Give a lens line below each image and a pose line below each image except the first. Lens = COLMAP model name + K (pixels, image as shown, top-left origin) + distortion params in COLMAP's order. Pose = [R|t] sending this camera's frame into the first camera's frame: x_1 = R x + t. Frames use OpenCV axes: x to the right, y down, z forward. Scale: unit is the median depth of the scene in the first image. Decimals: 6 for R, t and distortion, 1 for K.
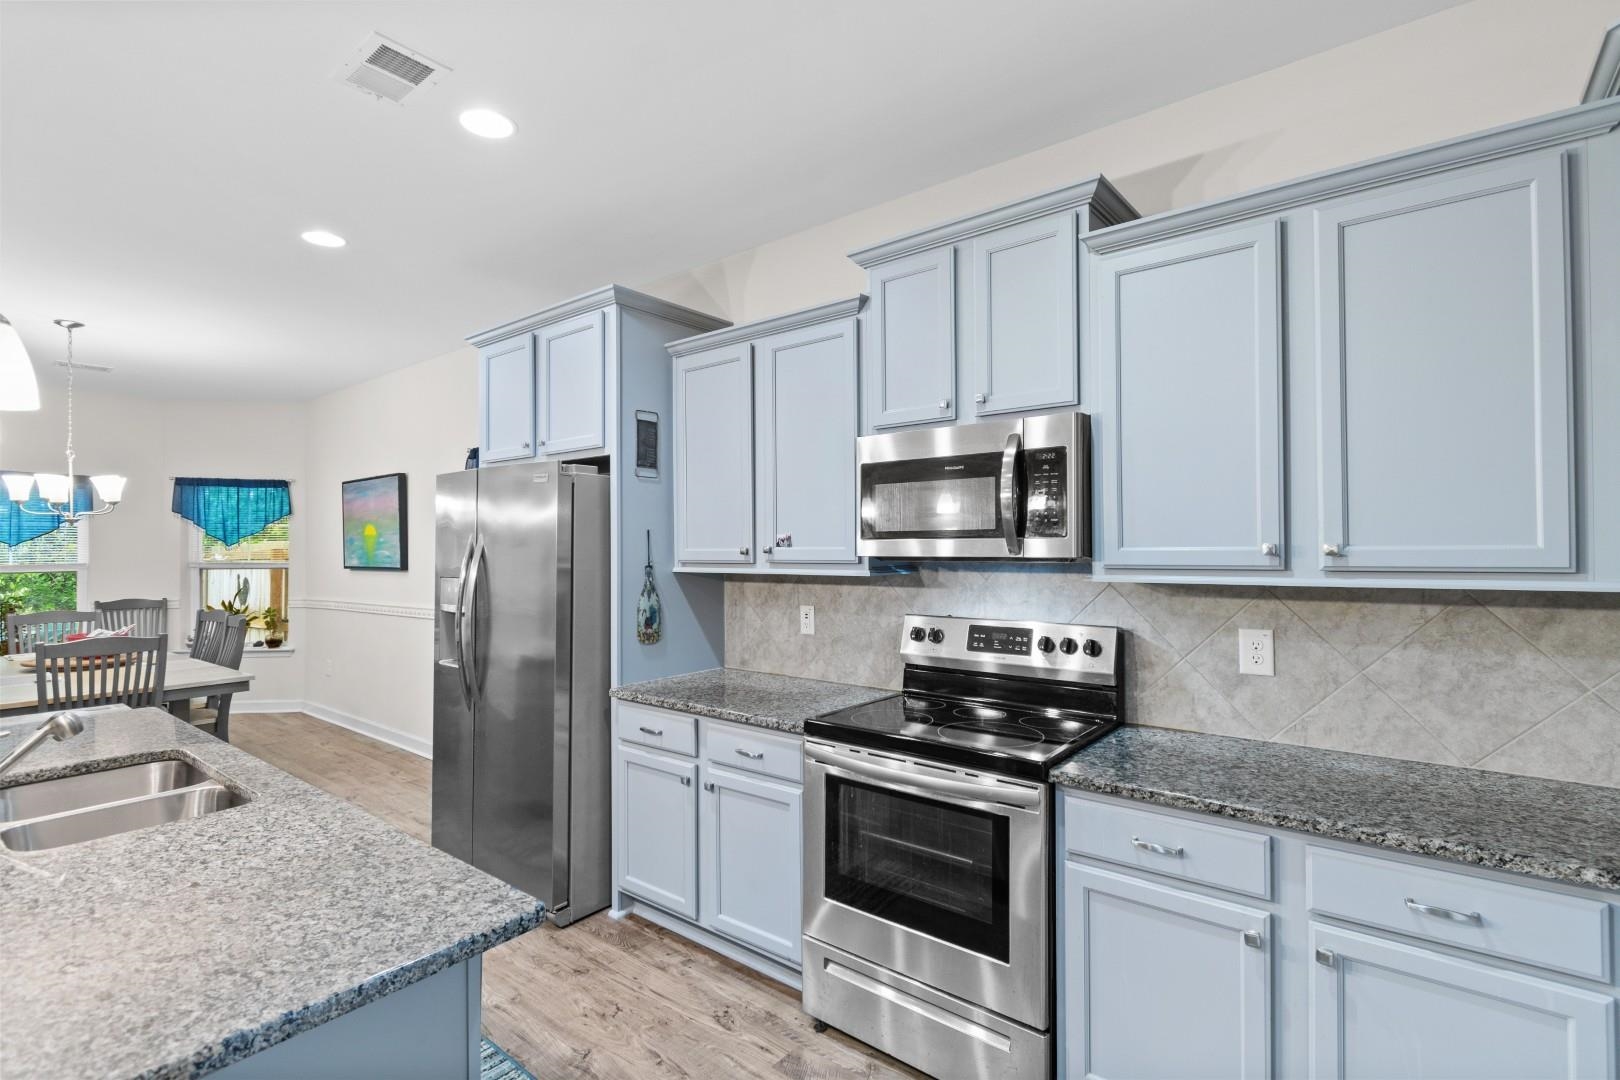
lens RADIAL K [[755.5, 0, 825.9], [0, 755.5, 537.8], [0, 0, 1]] dist [0.002025, -0.003042]
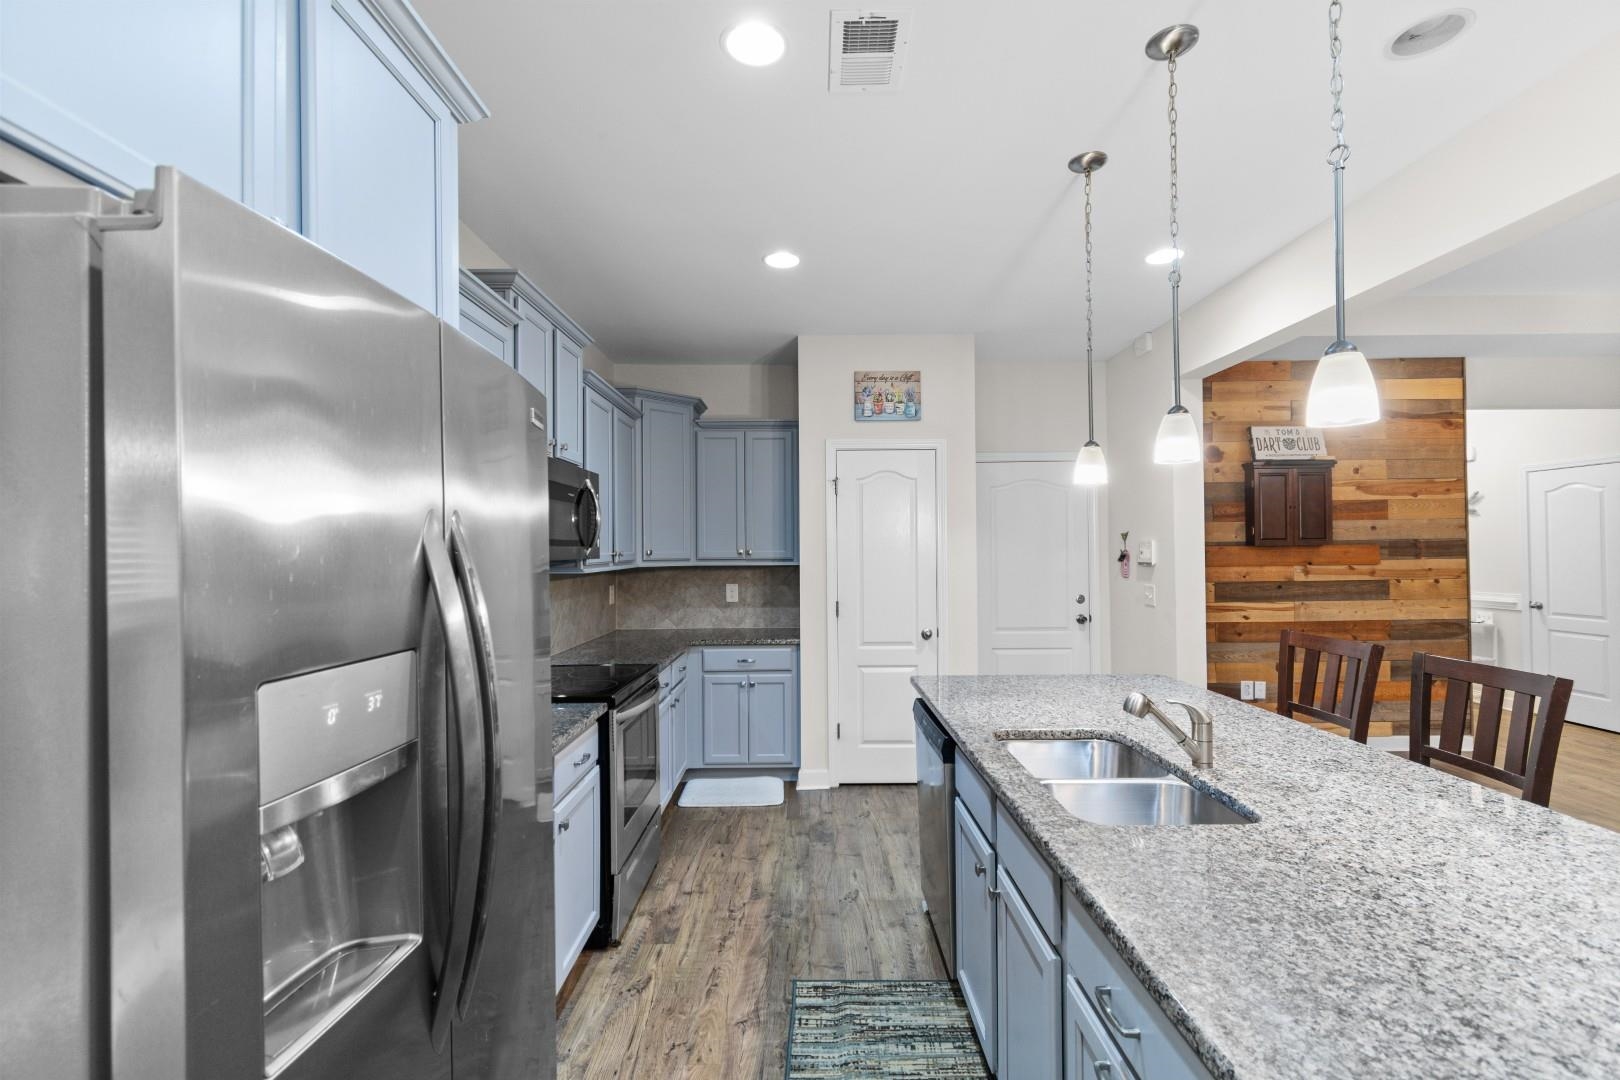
lens RADIAL K [[708.5, 0, 808.6], [0, 708.5, 541.8], [0, 0, 1]] dist [0.002066, -0.001966]
pose [[-0.611920, 0.023457, 0.790572, -1.011496], [0.010024, 0.999710, -0.021904, 0.023543], [-0.790856, -0.005479, -0.611977, 1.318617]]
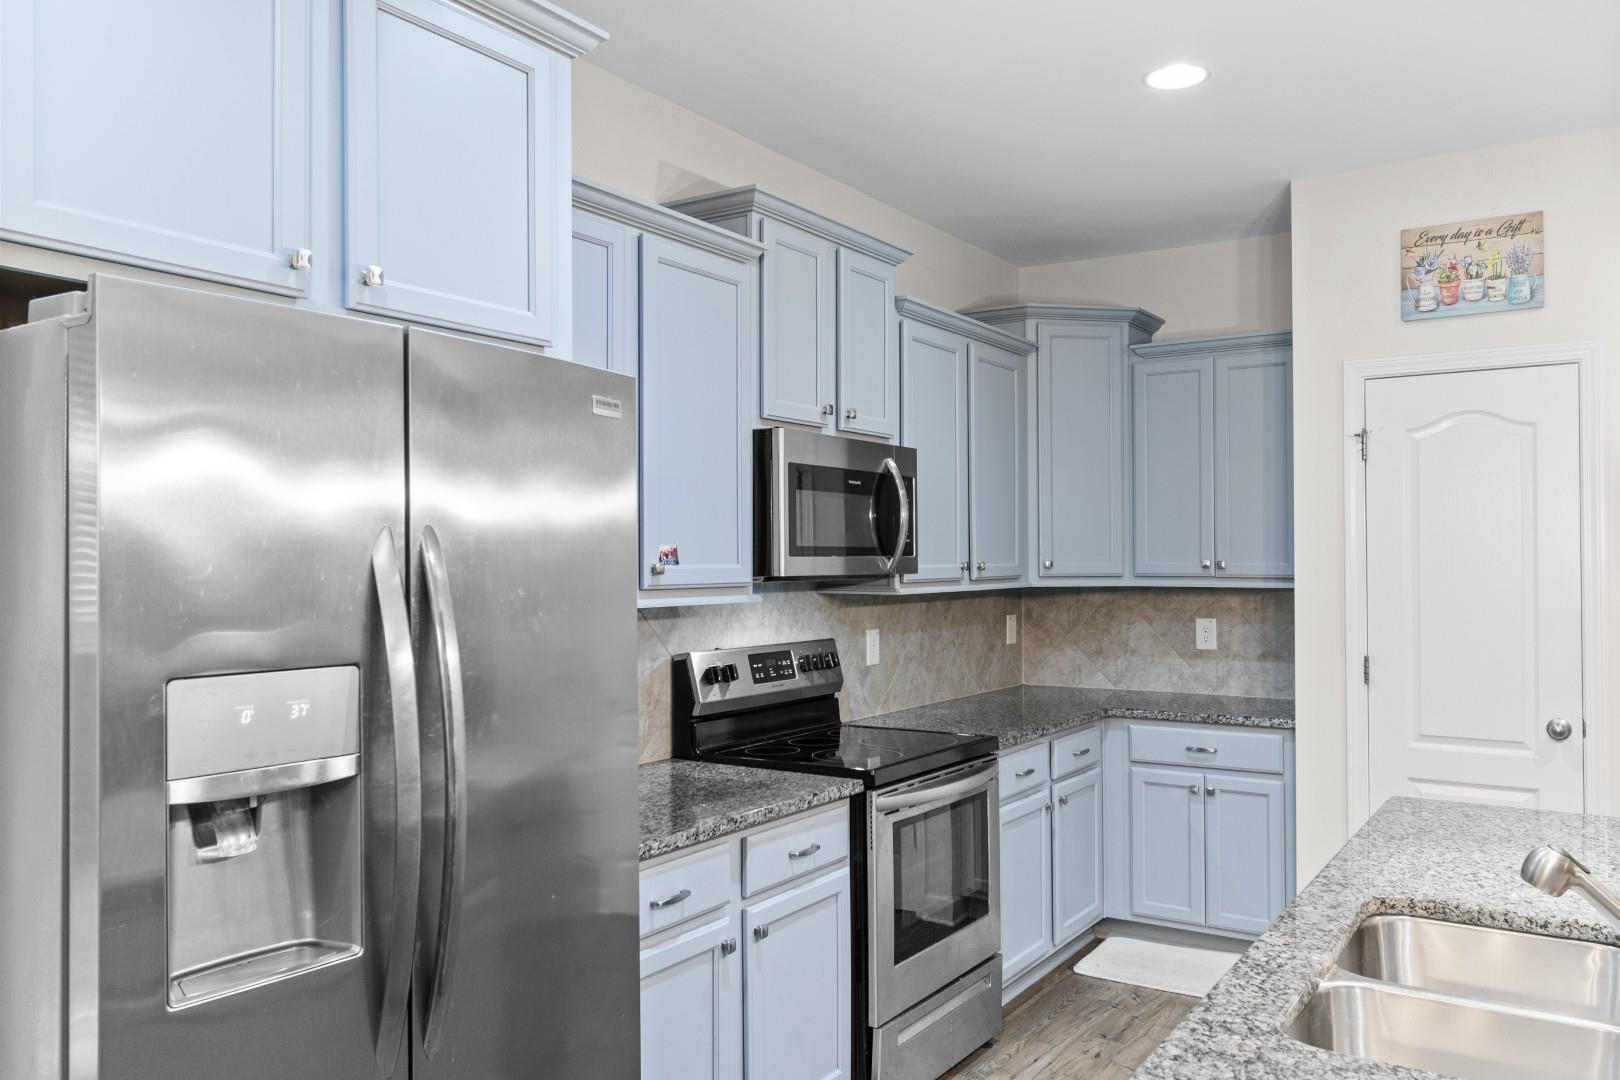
lens RADIAL K [[1208.2, 0, 803.3], [0, 1208.2, 536.6], [0, 0, 1]] dist [0.013567, -0.010712]
pose [[-0.071112, 0.029159, 0.997042, -1.242523], [-0.000483, 0.999571, -0.029268, 0.020372], [-0.997468, -0.002563, -0.071068, 1.070041]]
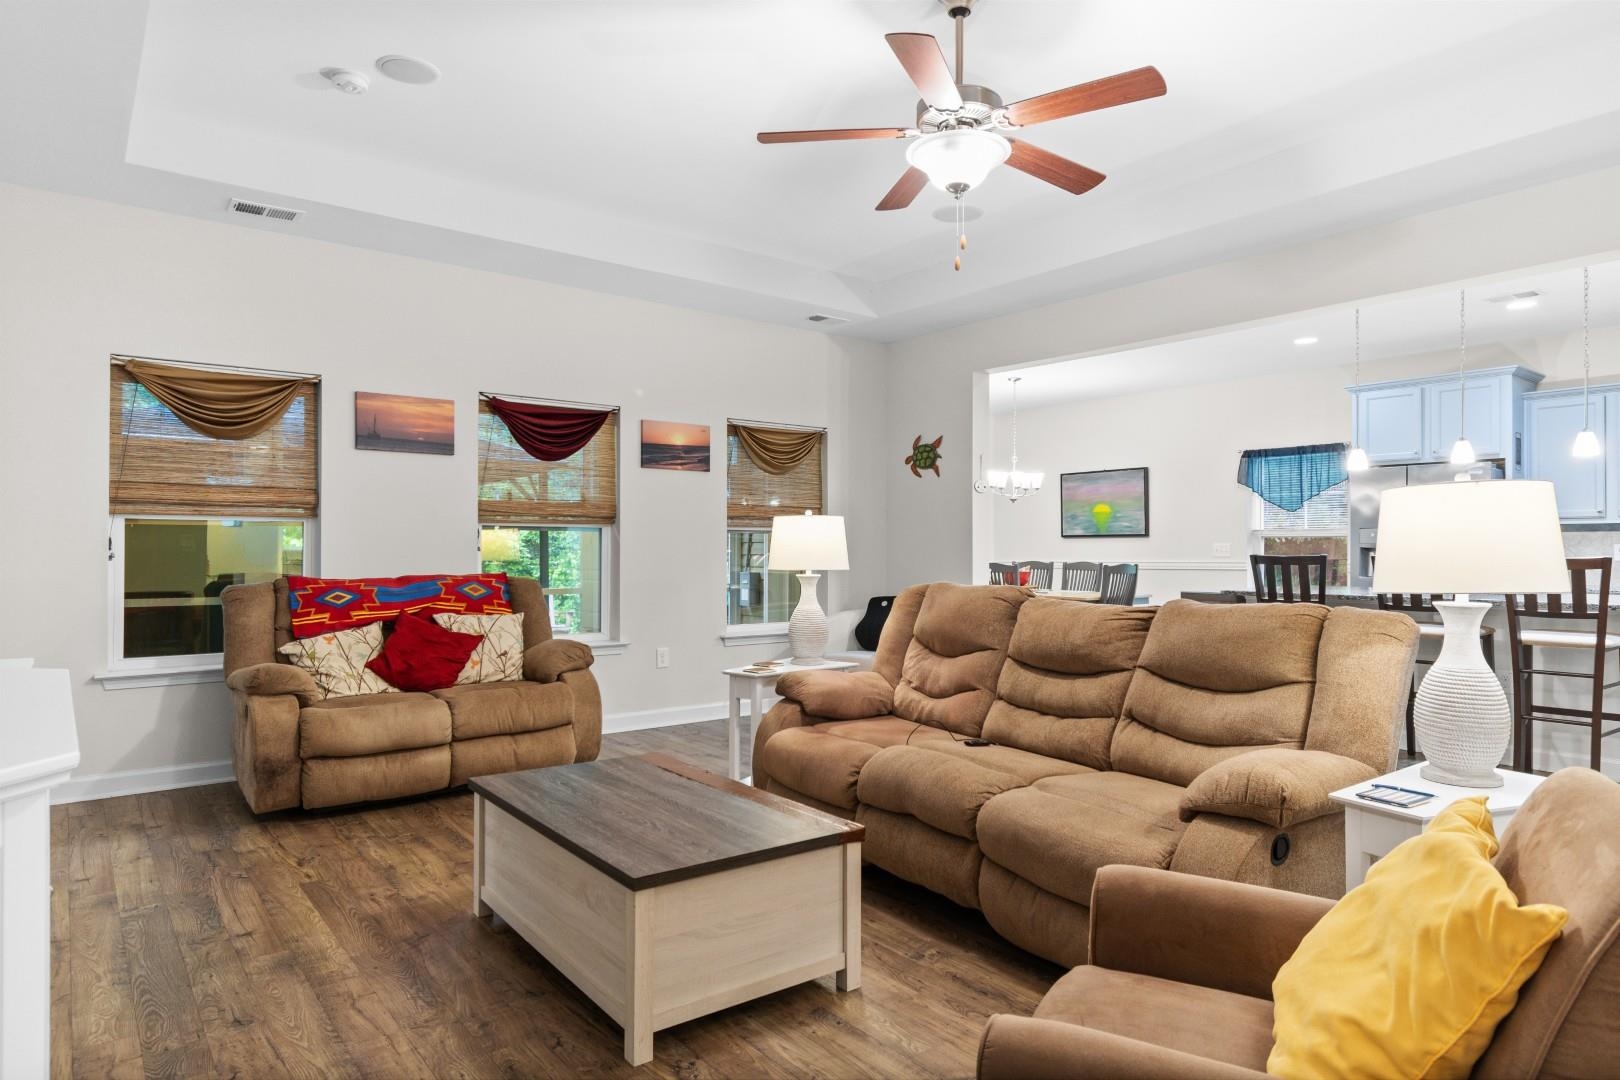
lens RADIAL K [[967.4, 0, 823.4], [0, 967.4, 528.5], [0, 0, 1]] dist [0.004228, -0.000488]
pose [[0.974895, 0.001871, -0.222658, -1.608675], [-0.003803, 0.999959, -0.008250, 0.099152], [0.222634, 0.008889, 0.974862, -1.911151]]
